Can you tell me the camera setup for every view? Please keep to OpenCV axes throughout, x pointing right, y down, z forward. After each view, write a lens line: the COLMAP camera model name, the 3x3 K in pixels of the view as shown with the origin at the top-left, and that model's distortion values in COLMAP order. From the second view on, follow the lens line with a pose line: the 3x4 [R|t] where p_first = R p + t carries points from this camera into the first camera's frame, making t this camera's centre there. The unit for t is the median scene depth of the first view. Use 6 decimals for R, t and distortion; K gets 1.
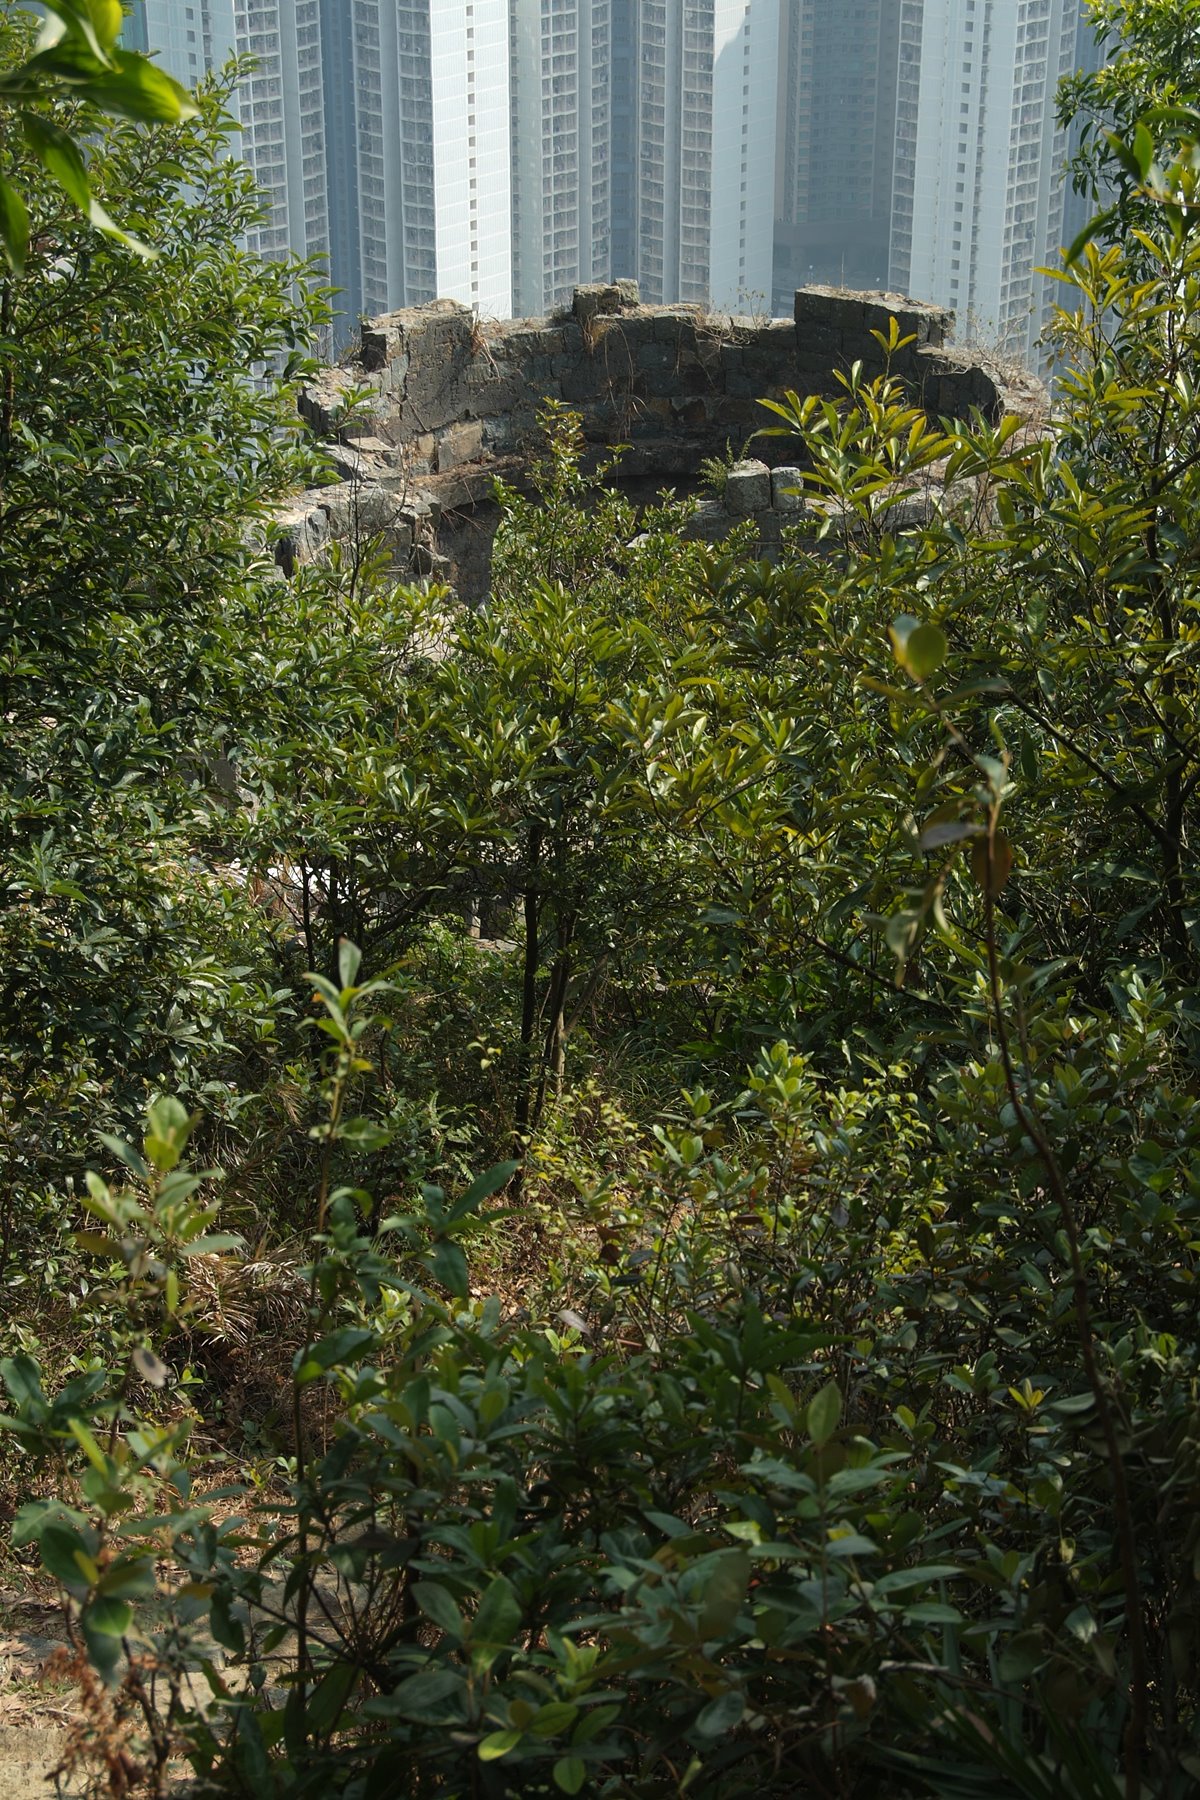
lens RADIAL K [[3575.1, 0, 620.5], [0, 3575.1, 902.9], [0, 0, 1]] dist [0.389232, 0.197947]
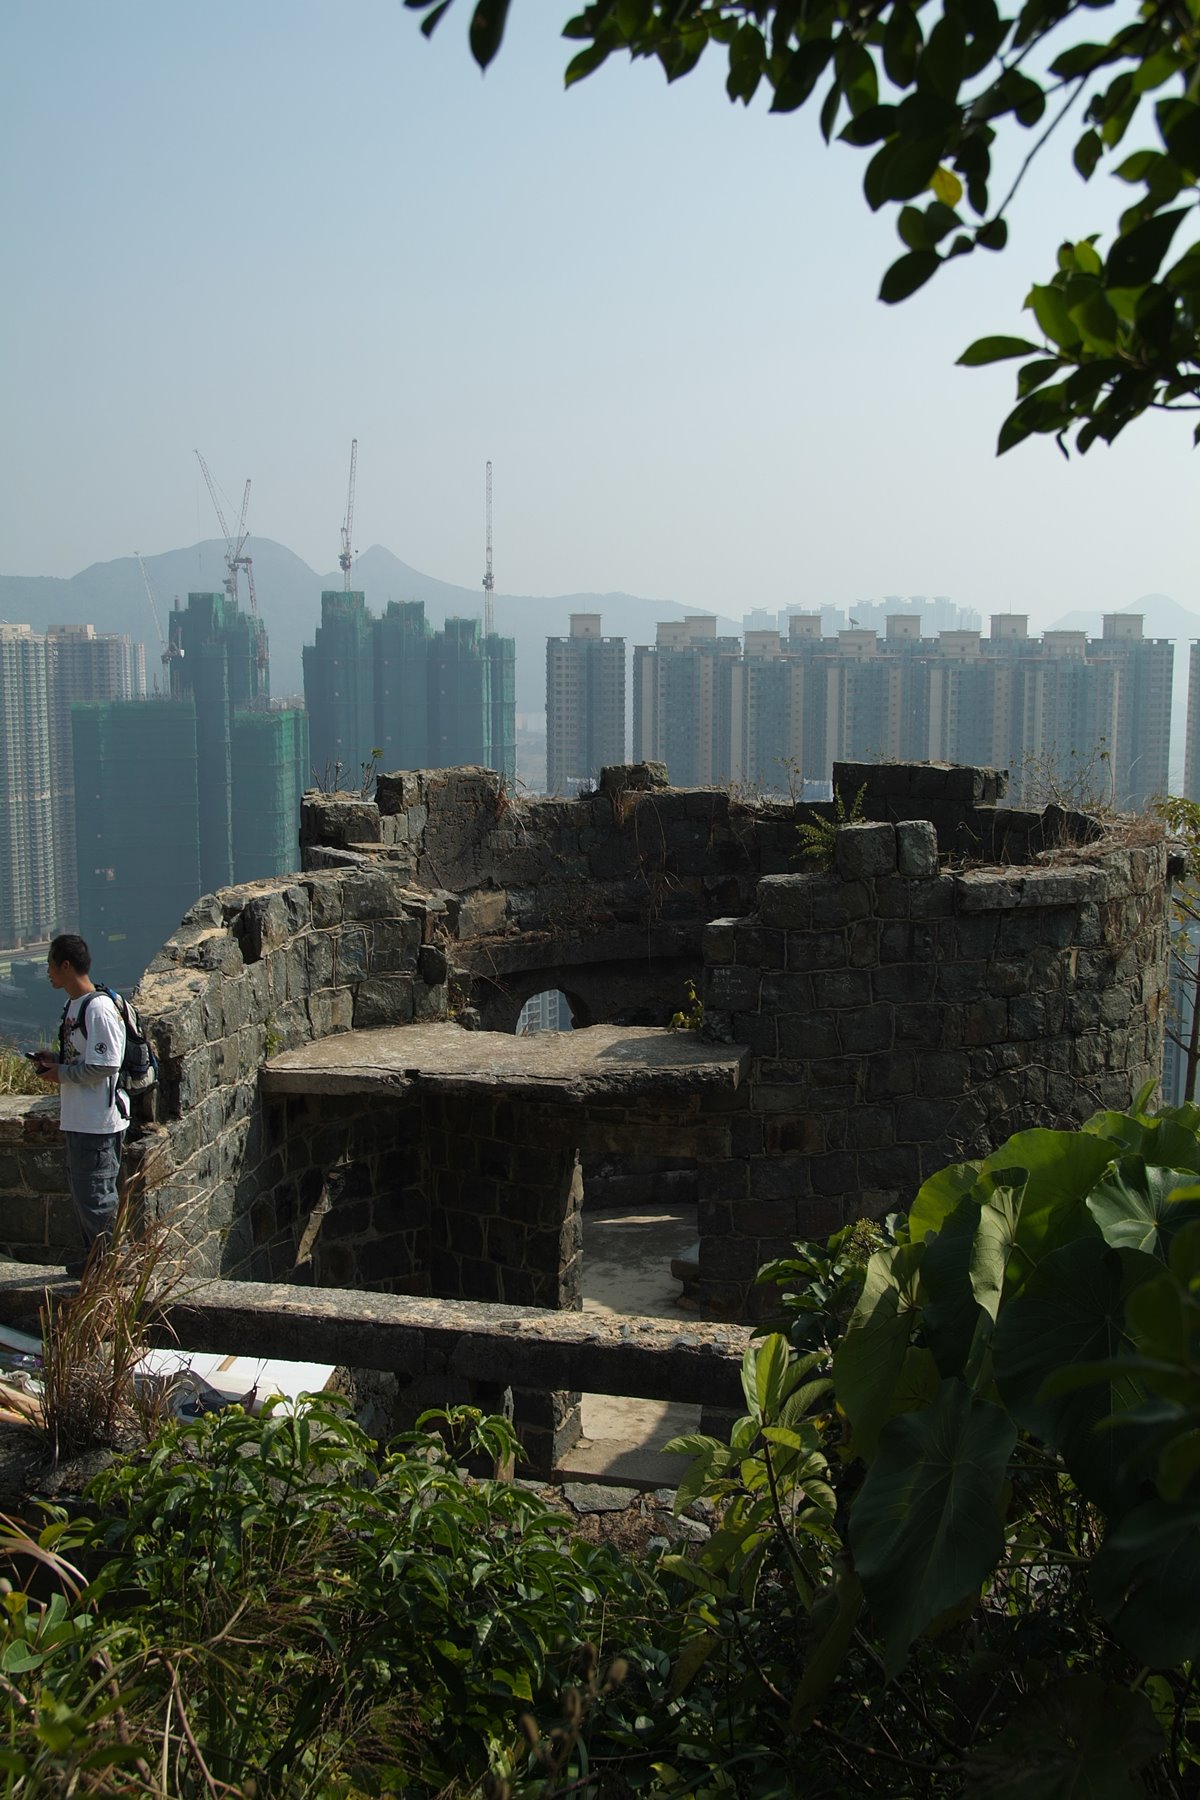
lens RADIAL K [[1906.7, 0, 606.3], [0, 1906.7, 906.2], [0, 0, 1]] dist [-0.015798, 0.271604]
pose [[0.999683, -0.005824, 0.024480, -0.029566], [0.012203, 0.962993, -0.269248, 0.004065], [-0.022006, 0.269462, 0.962760, 0.630192]]
